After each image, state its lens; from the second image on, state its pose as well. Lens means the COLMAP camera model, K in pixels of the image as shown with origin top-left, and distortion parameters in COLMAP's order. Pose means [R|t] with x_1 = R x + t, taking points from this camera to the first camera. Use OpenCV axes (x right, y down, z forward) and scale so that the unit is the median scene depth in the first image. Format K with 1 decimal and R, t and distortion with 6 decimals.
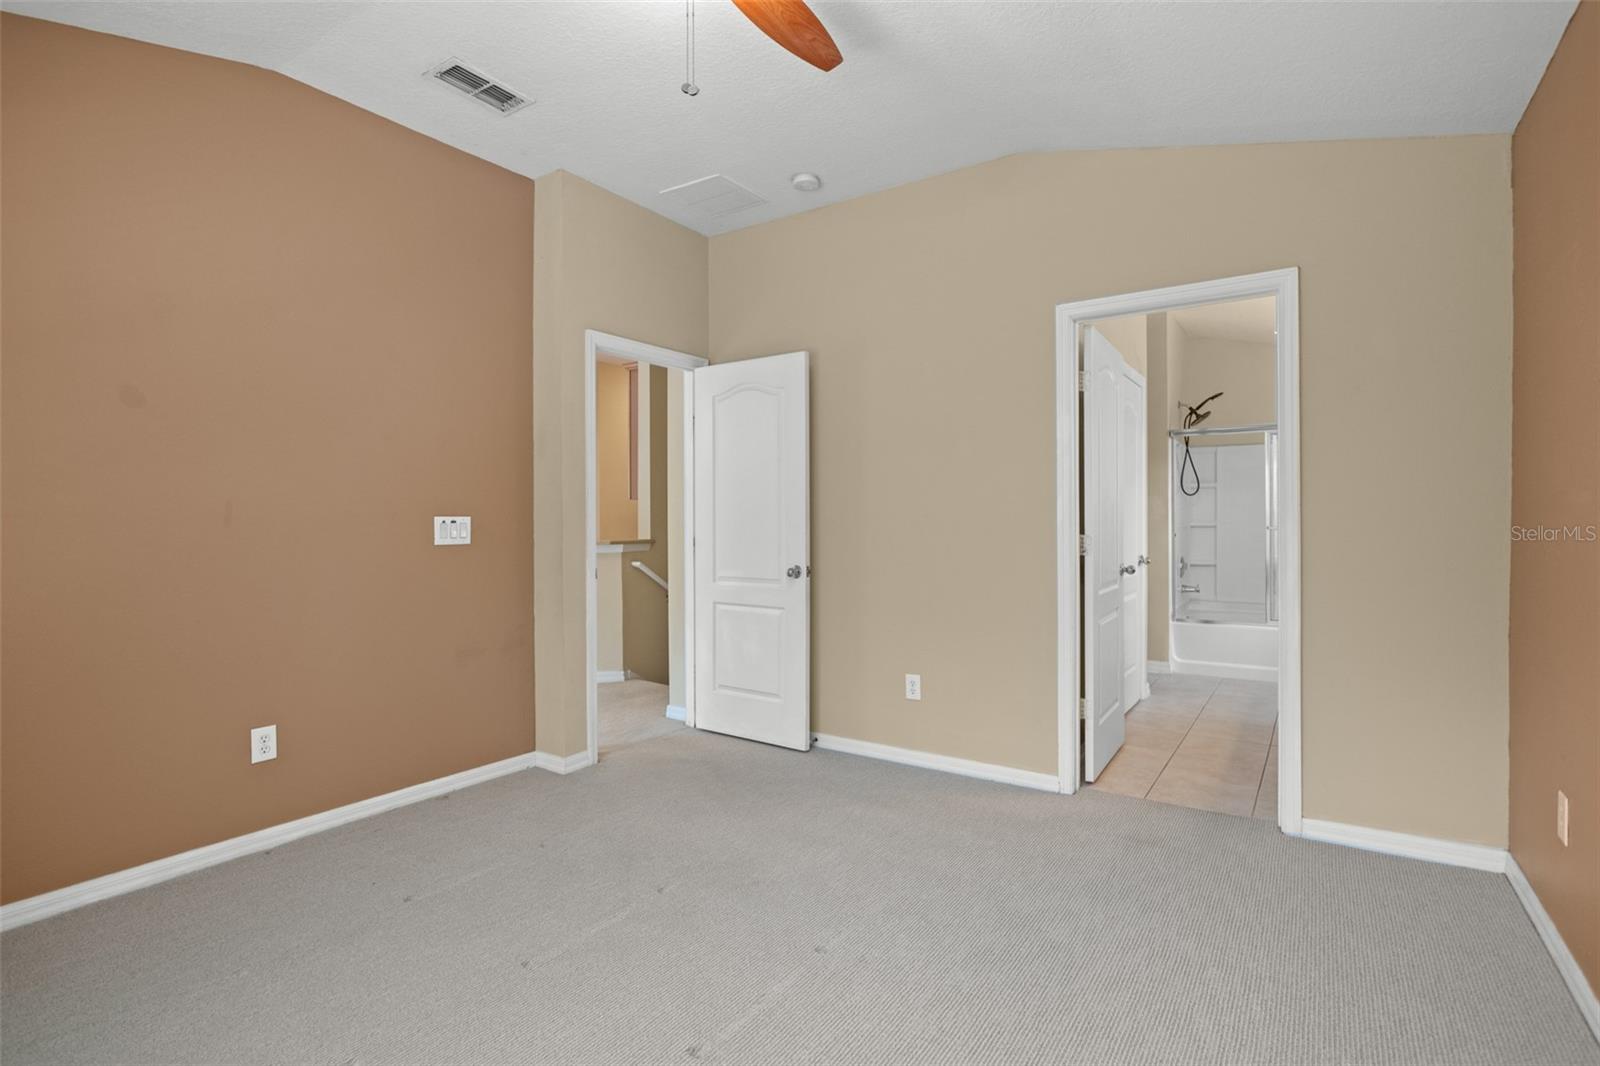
lens RADIAL K [[776.0, 0, 792.4], [0, 776.0, 532.5], [0, 0, 1]] dist [-0.020187, 0.009615]
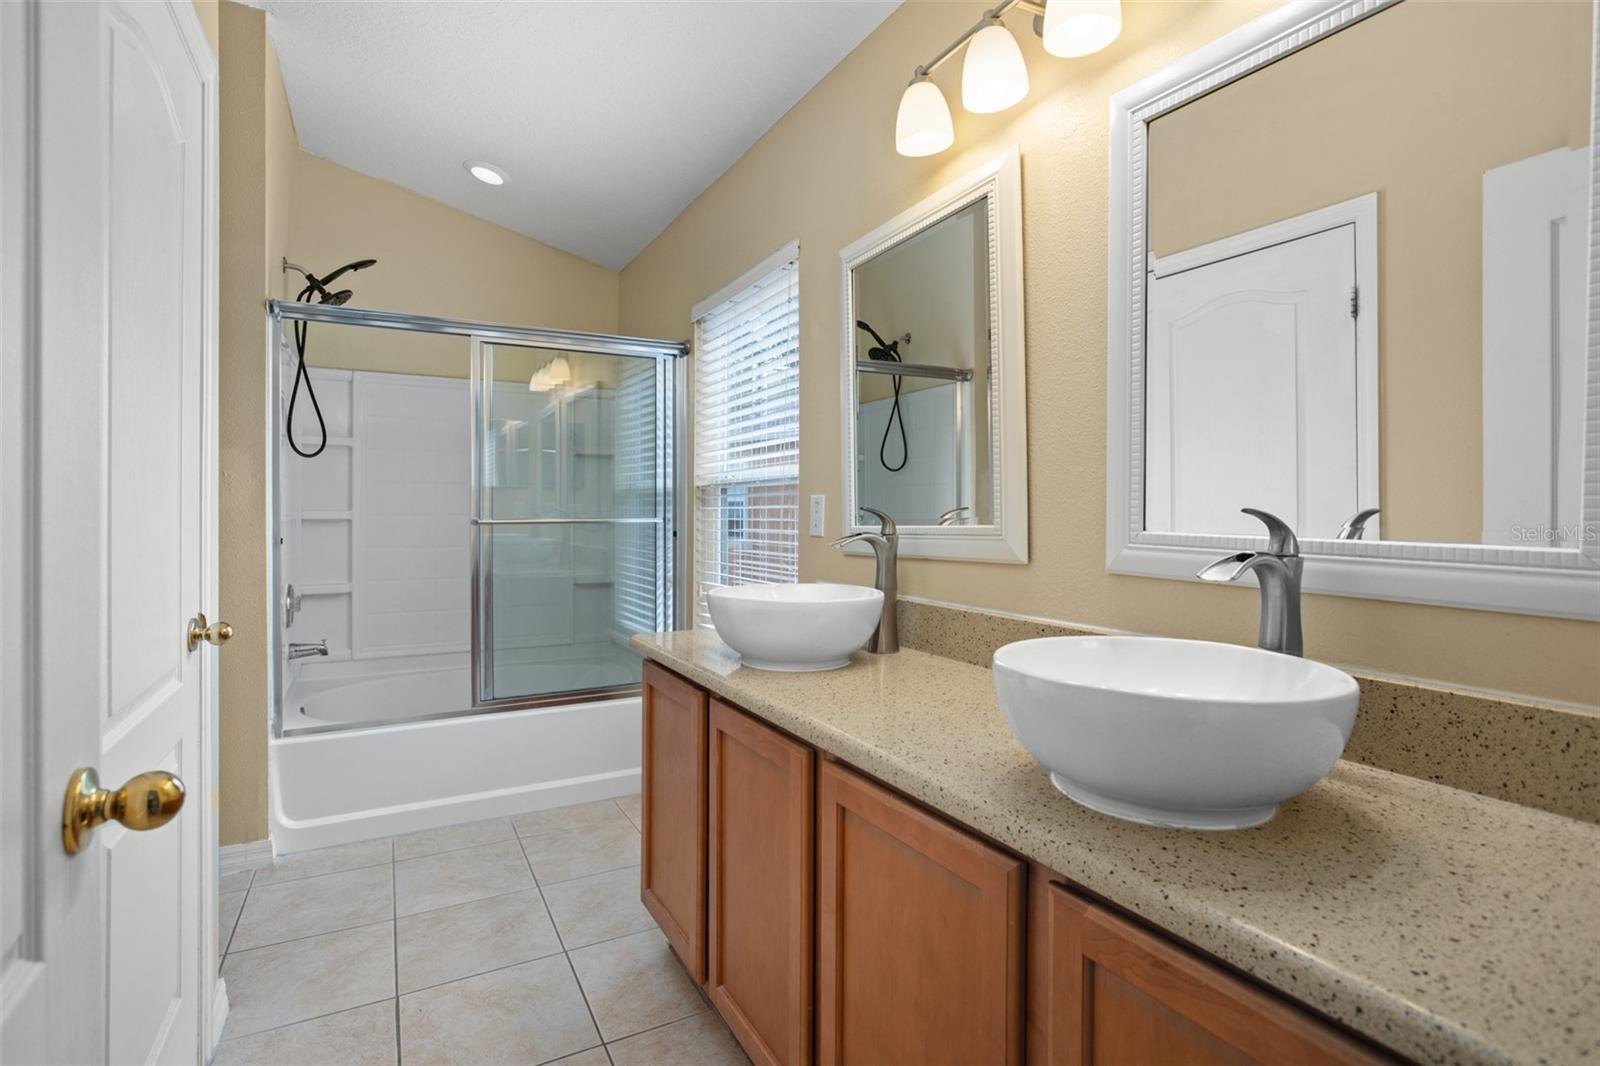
lens RADIAL K [[776.0, 0, 790.3], [0, 776.0, 524.0], [0, 0, 1]] dist [-0.020187, 0.009615]
pose [[0.461452, -0.001066, 0.887164, 0.228286], [-0.002297, 0.999994, 0.002397, -0.007778], [-0.887162, -0.003144, 0.461447, 0.514892]]
